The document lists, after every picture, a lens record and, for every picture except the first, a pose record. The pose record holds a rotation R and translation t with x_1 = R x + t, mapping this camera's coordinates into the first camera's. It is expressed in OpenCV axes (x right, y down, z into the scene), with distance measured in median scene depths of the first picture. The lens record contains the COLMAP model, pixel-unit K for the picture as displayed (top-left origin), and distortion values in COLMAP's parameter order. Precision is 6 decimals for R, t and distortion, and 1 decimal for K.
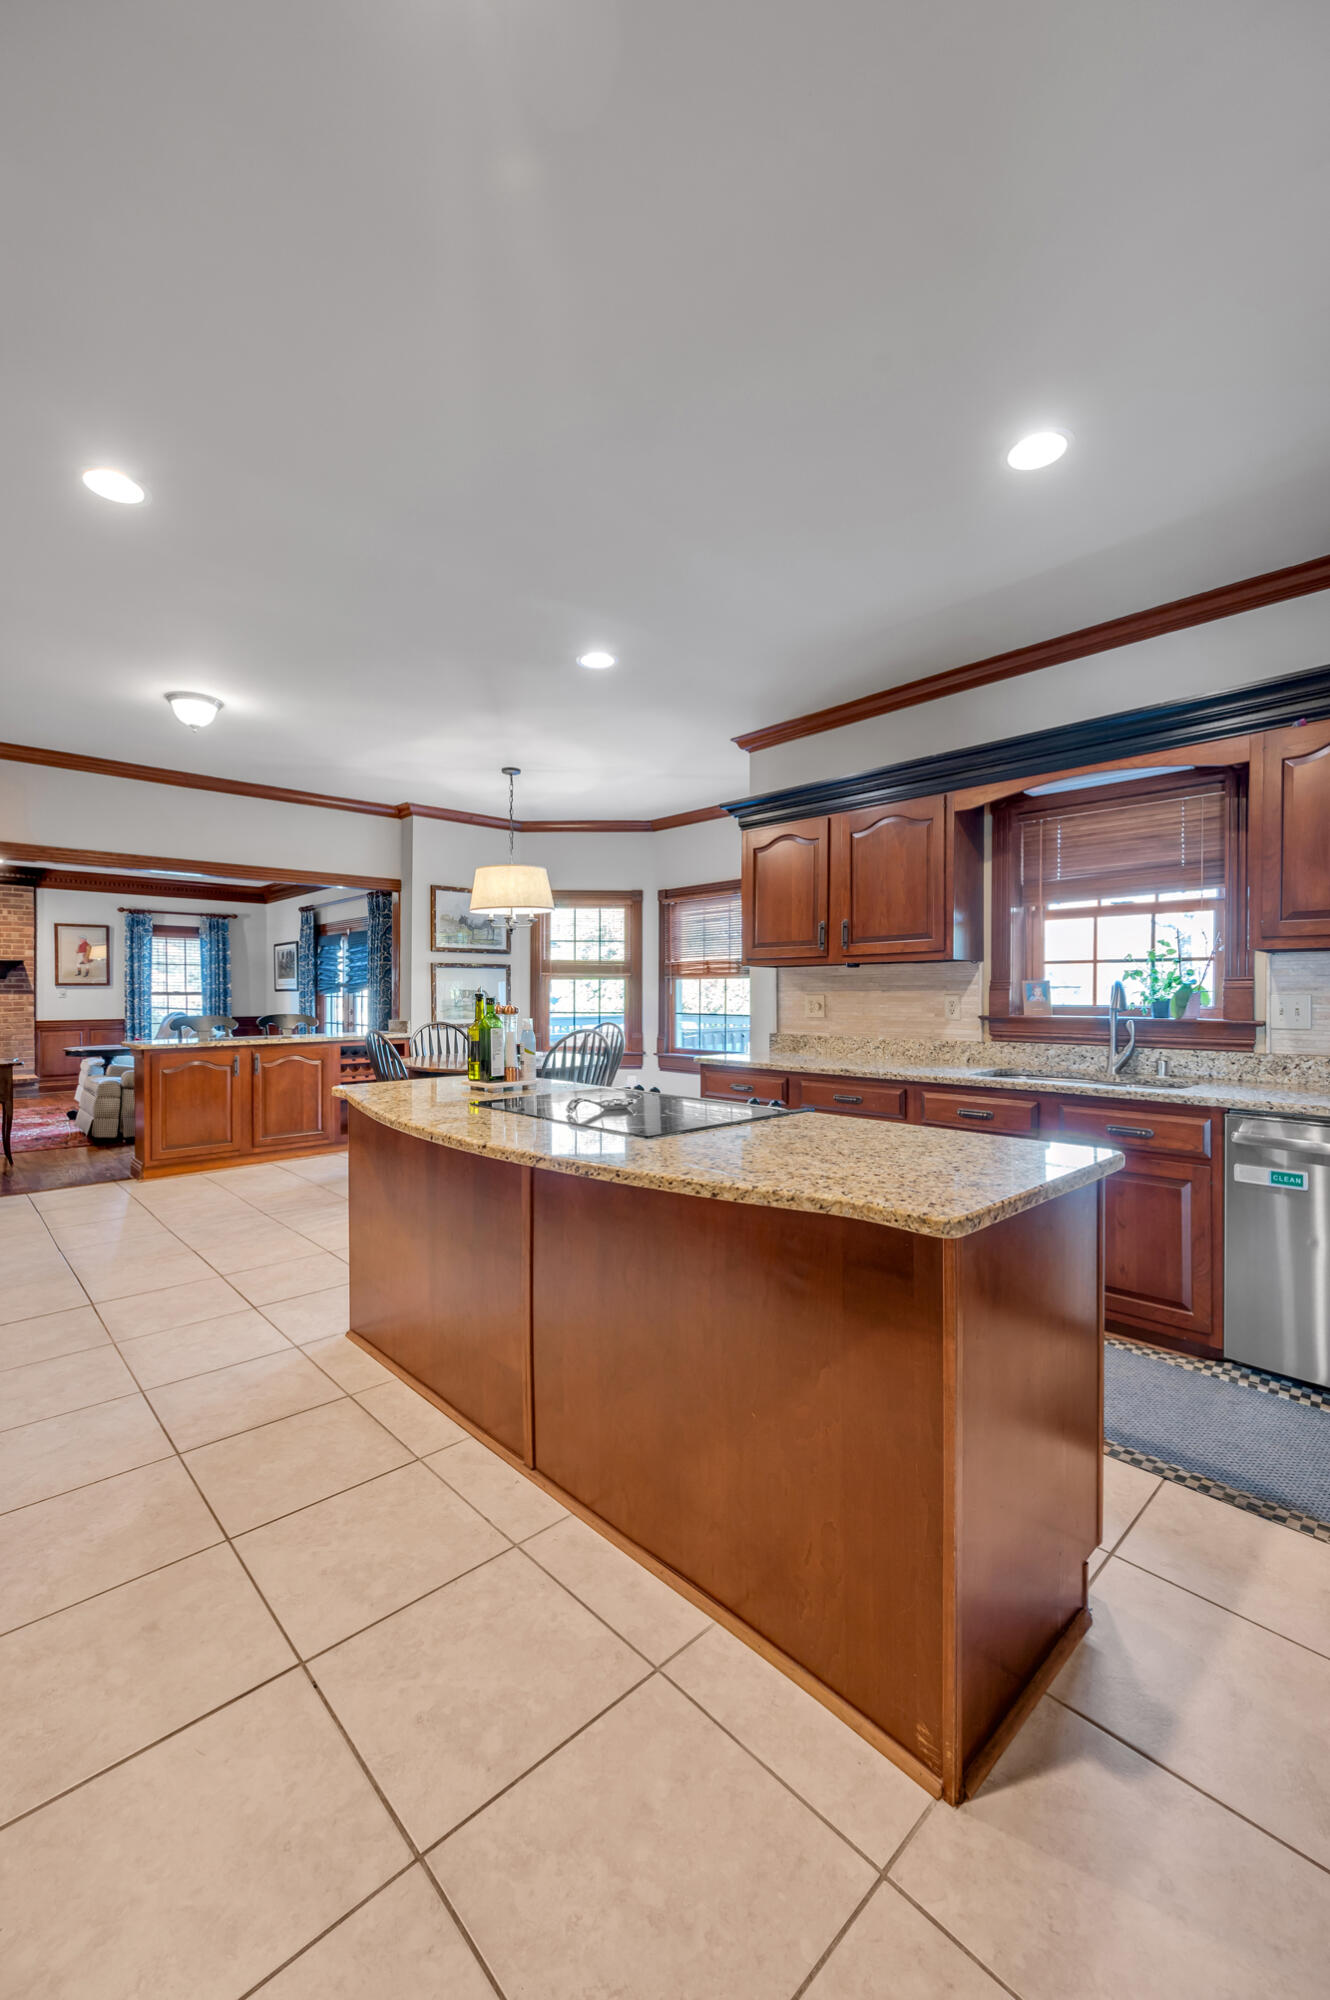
lens RADIAL K [[802.9, 0, 661.9], [0, 802.9, 998.4], [0, 0, 1]] dist [-0.008833, 0.001020]
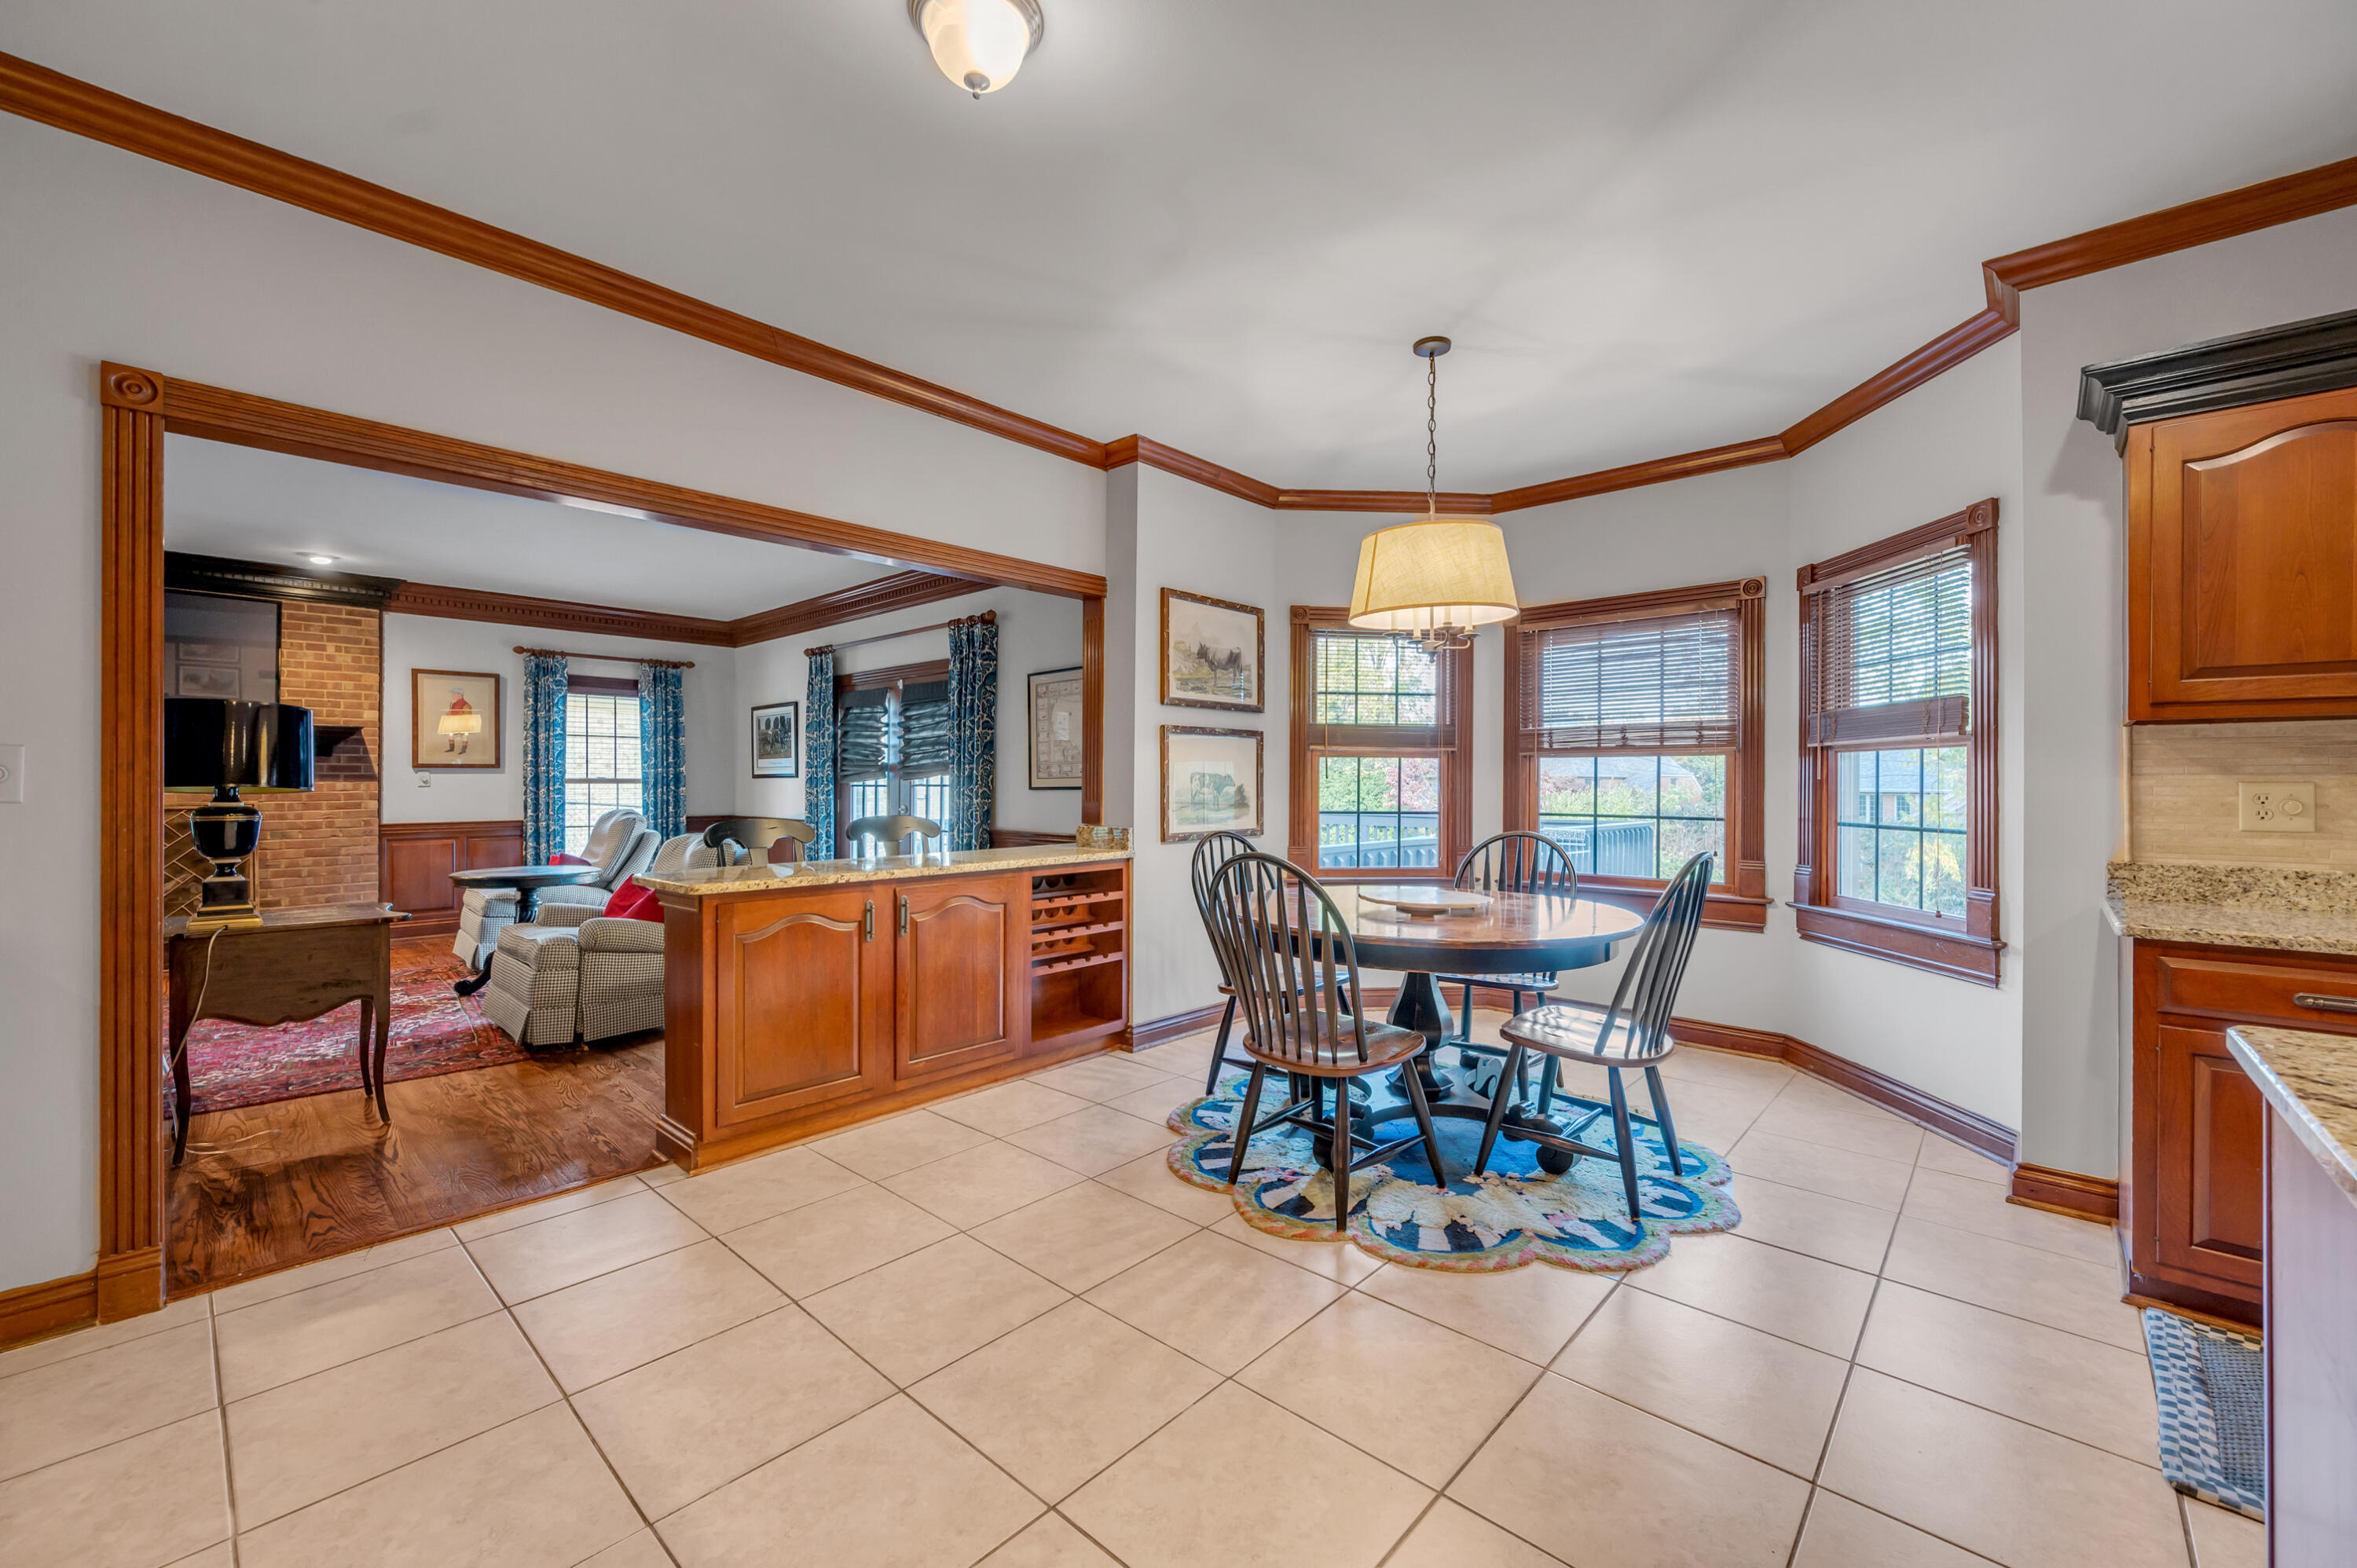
lens RADIAL K [[946.2, 0, 1174.5], [0, 946.2, 780.7], [0, 0, 1]] dist [-0.008833, 0.001020]
pose [[0.997594, 0.001907, 0.069301, -0.383794], [-0.001320, 0.999963, -0.008514, -0.000155], [-0.069315, 0.008402, 0.997559, 0.397399]]
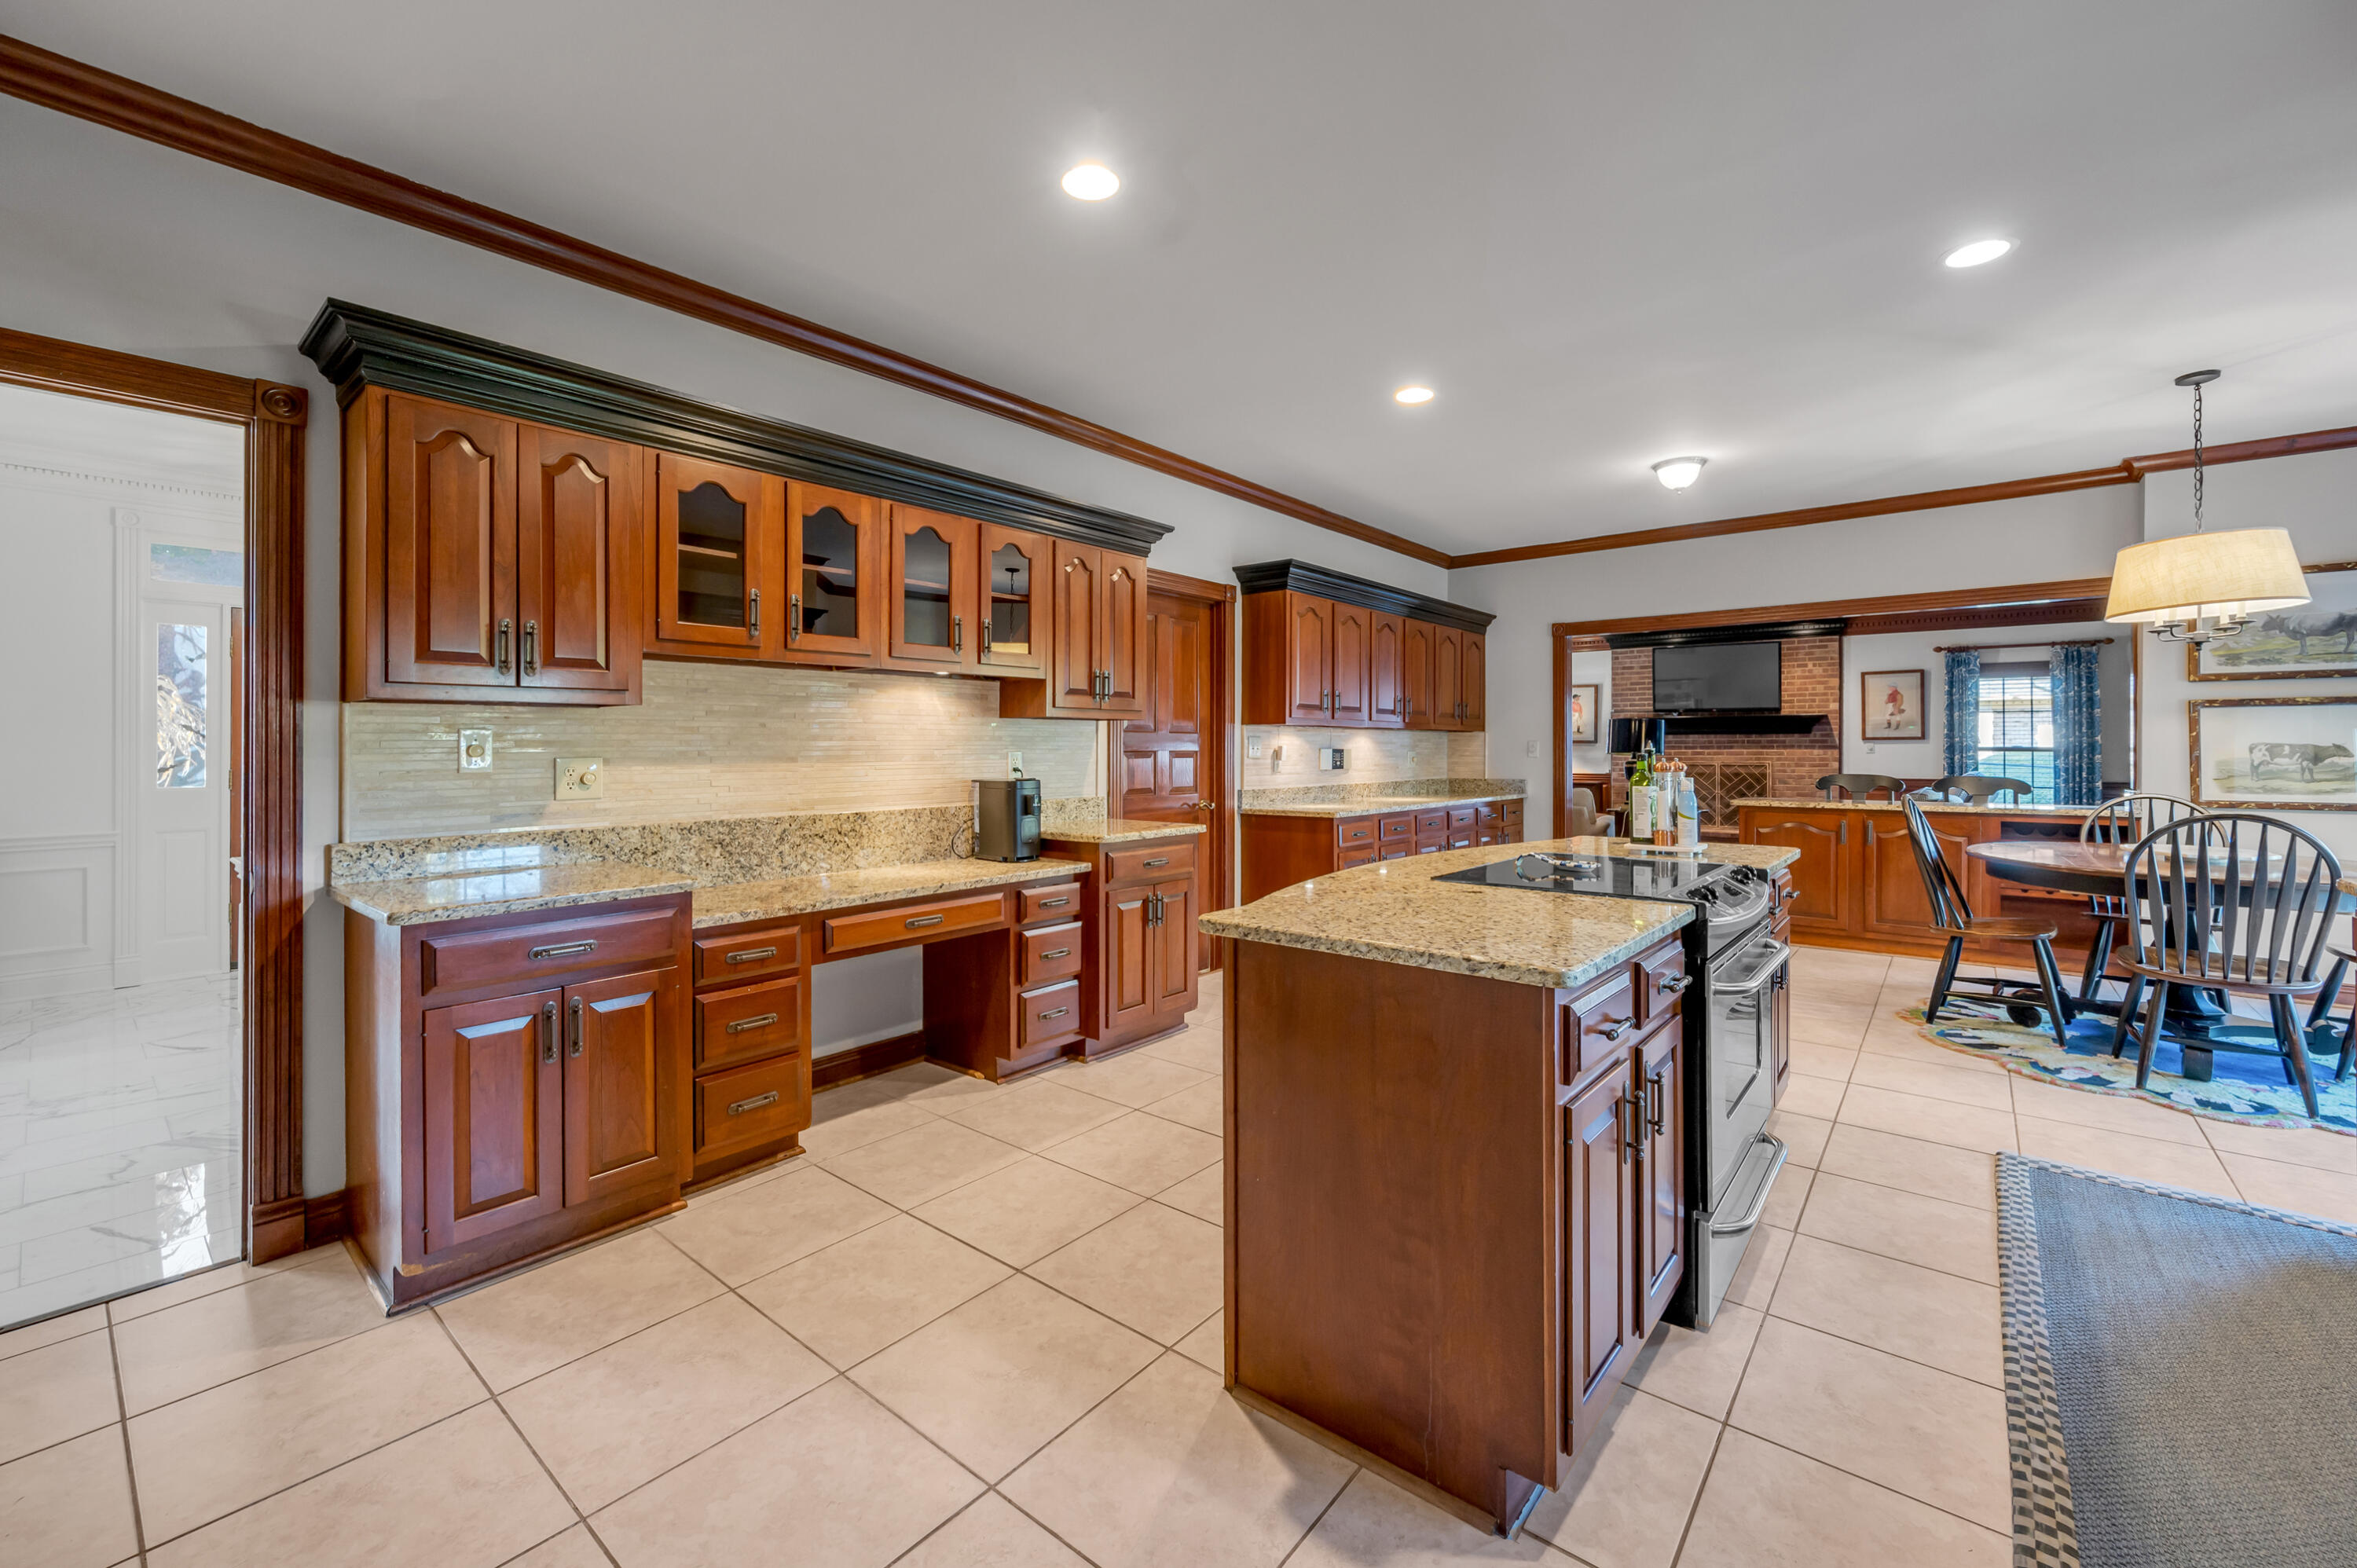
lens RADIAL K [[946.2, 0, 1169.3], [0, 946.2, 744.1], [0, 0, 1]] dist [-0.008833, 0.001020]
pose [[0.114171, -0.004324, -0.993452, 0.402964], [-0.006079, 0.999969, -0.005051, -0.002133], [0.993443, 0.006616, 0.114141, 0.158131]]
